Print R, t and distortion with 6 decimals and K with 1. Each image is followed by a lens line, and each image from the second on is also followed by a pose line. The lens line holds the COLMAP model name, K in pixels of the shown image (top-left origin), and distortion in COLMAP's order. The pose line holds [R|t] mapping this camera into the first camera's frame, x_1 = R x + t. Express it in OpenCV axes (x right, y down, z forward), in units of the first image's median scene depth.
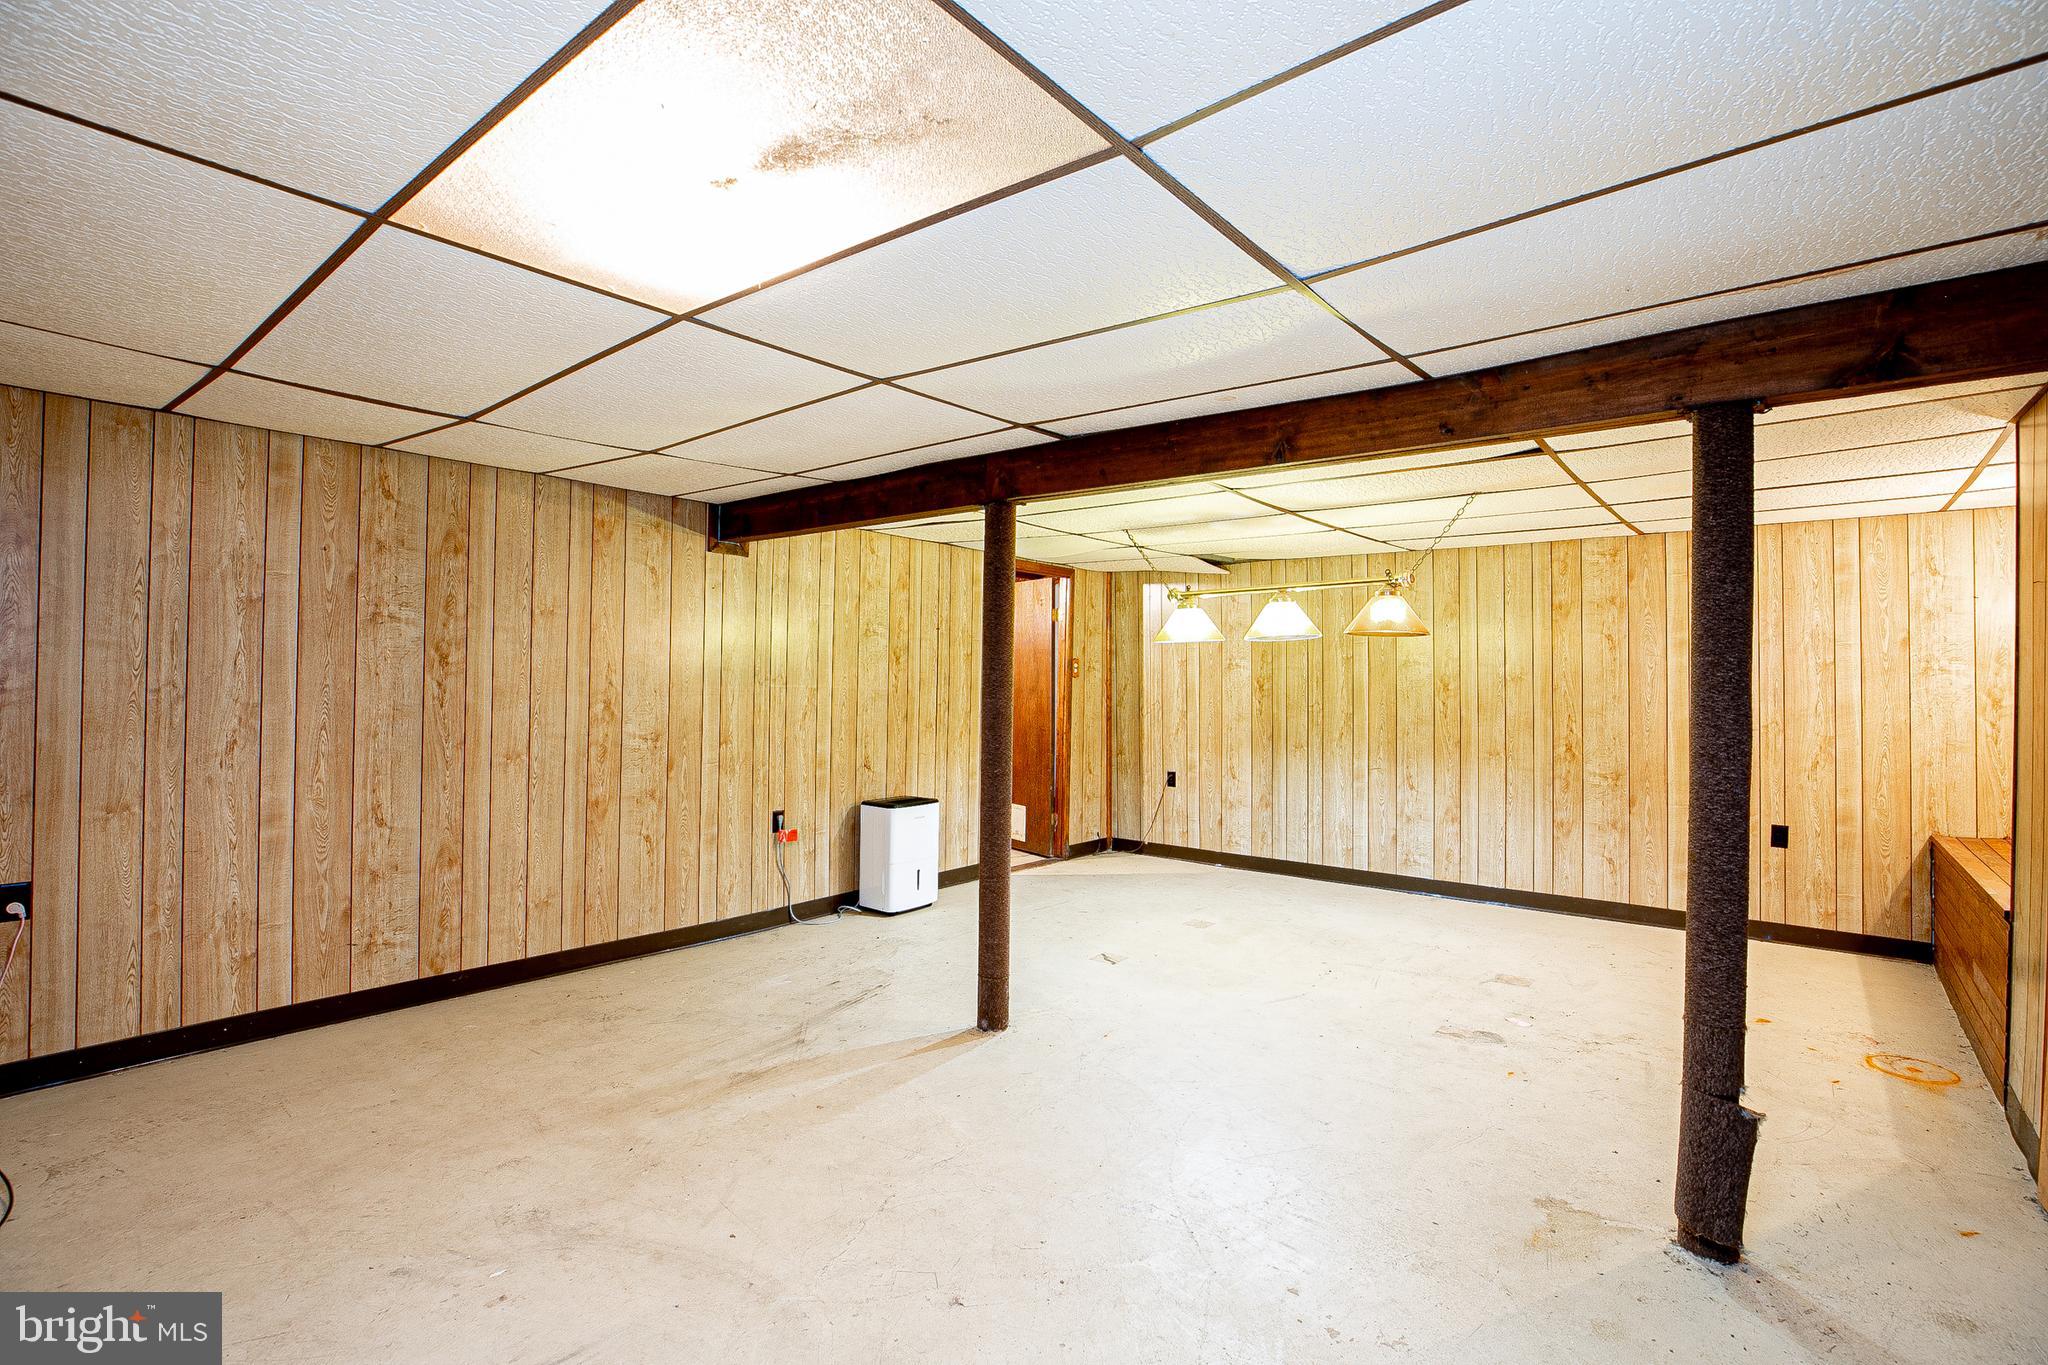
lens RADIAL K [[942.6, 0, 1028.1], [0, 942.6, 674.3], [0, 0, 1]] dist [-0.025079, 0.006277]
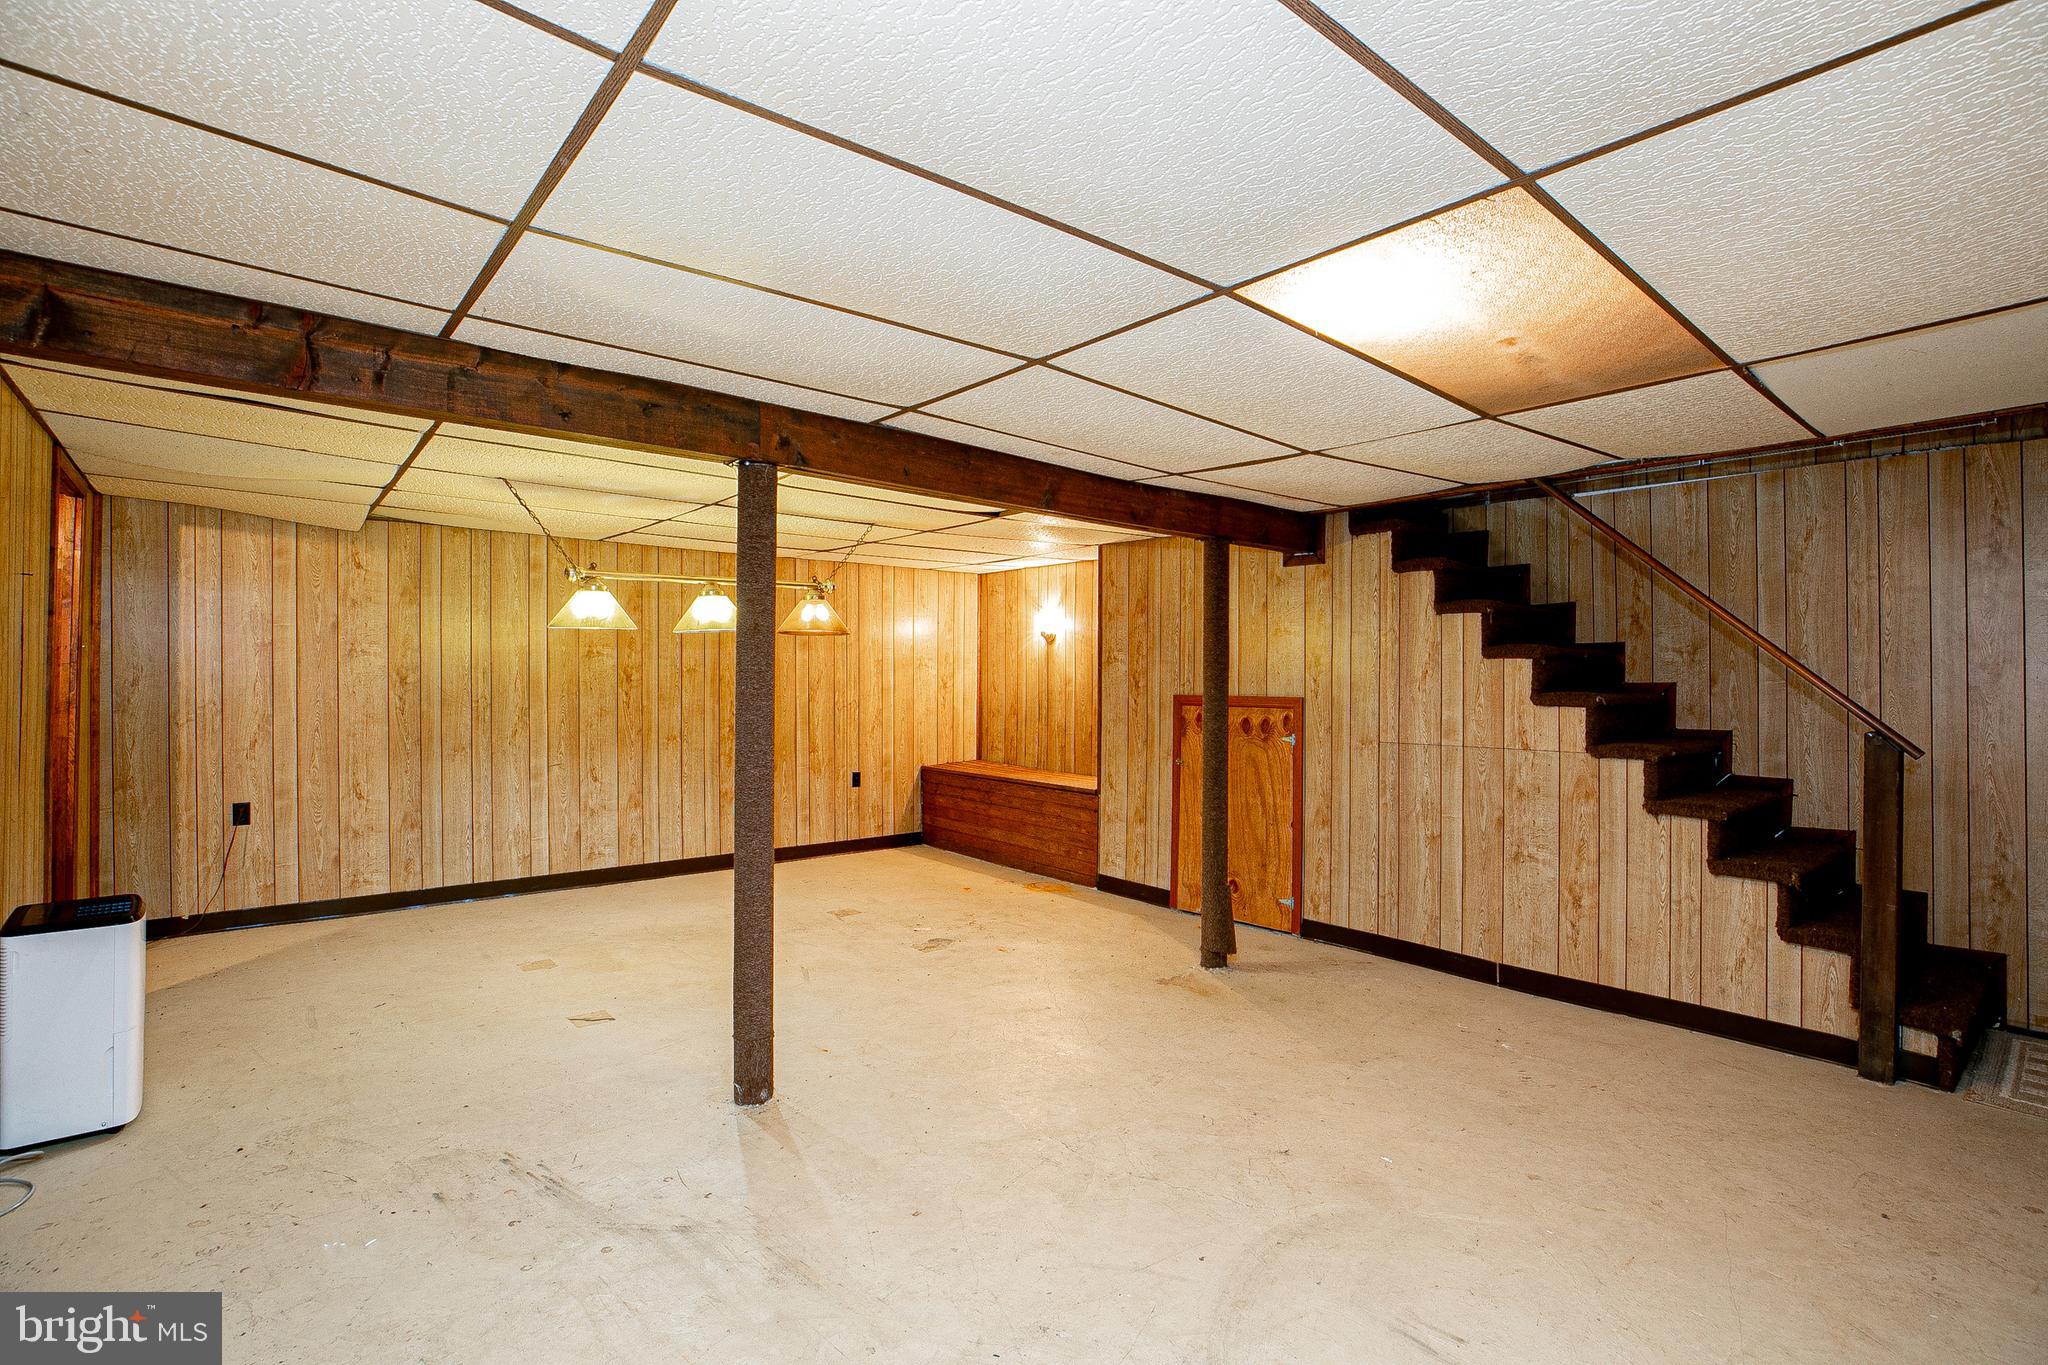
lens RADIAL K [[942.6, 0, 1023.7], [0, 942.6, 675.7], [0, 0, 1]] dist [-0.025079, 0.006277]
pose [[0.204622, -0.006823, 0.978817, -0.522302], [-0.011980, 0.999883, 0.009474, -0.004535], [-0.978768, -0.013665, 0.204516, 0.397957]]
